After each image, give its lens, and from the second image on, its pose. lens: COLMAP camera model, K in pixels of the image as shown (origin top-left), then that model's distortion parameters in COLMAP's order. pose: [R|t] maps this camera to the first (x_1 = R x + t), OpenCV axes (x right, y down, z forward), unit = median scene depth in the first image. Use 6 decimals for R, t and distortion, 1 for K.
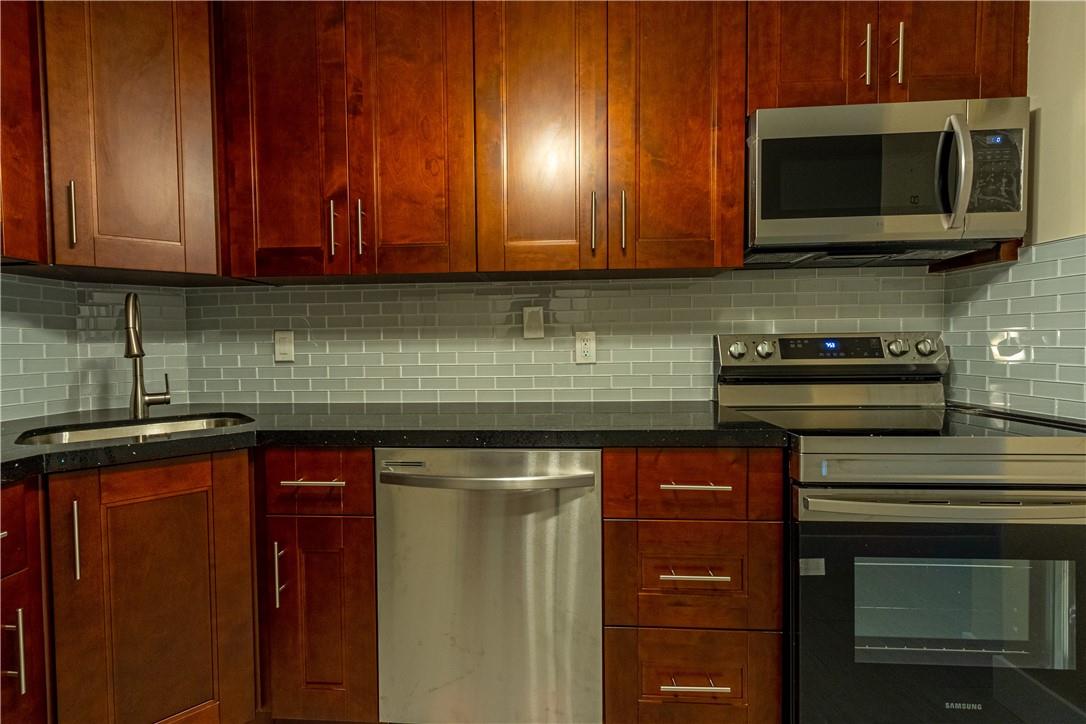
lens RADIAL K [[466.1, 0, 542.3], [0, 466.1, 364.5], [0, 0, 1]] dist [-0.001434, 0.000065]
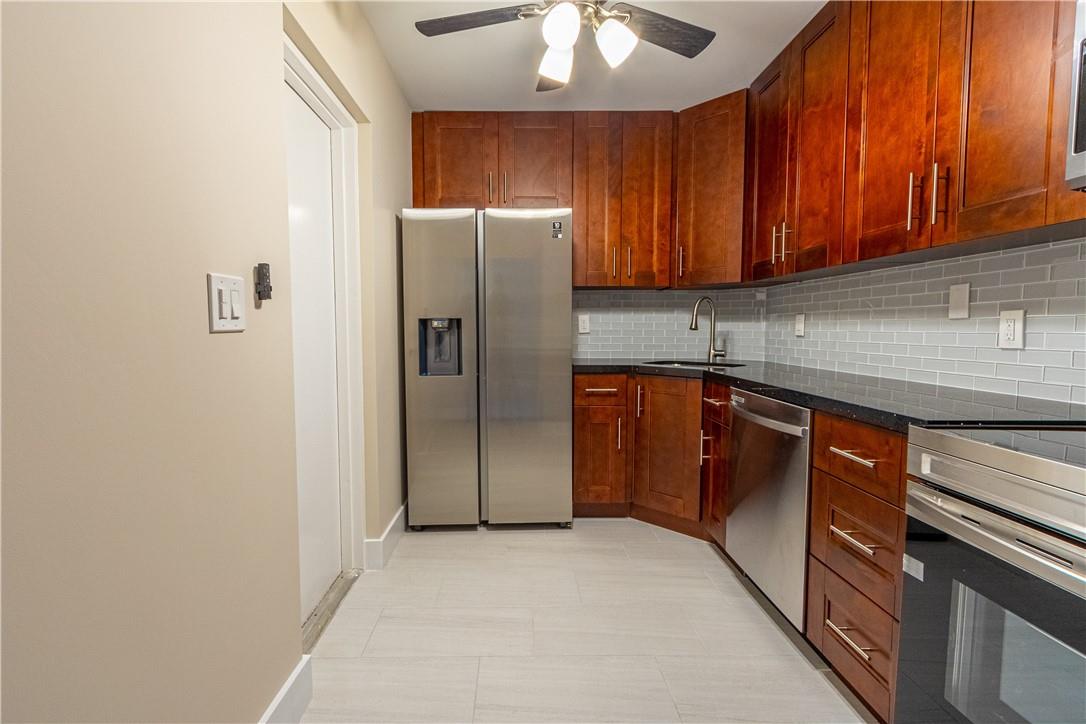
lens RADIAL K [[466.1, 0, 540.5], [0, 466.1, 356.2], [0, 0, 1]] dist [-0.001434, 0.000065]
pose [[0.122212, 0.075305, -0.989643, 0.806495], [-0.048603, 0.996375, 0.069815, -0.007371], [0.991313, 0.039568, 0.125429, 0.077610]]
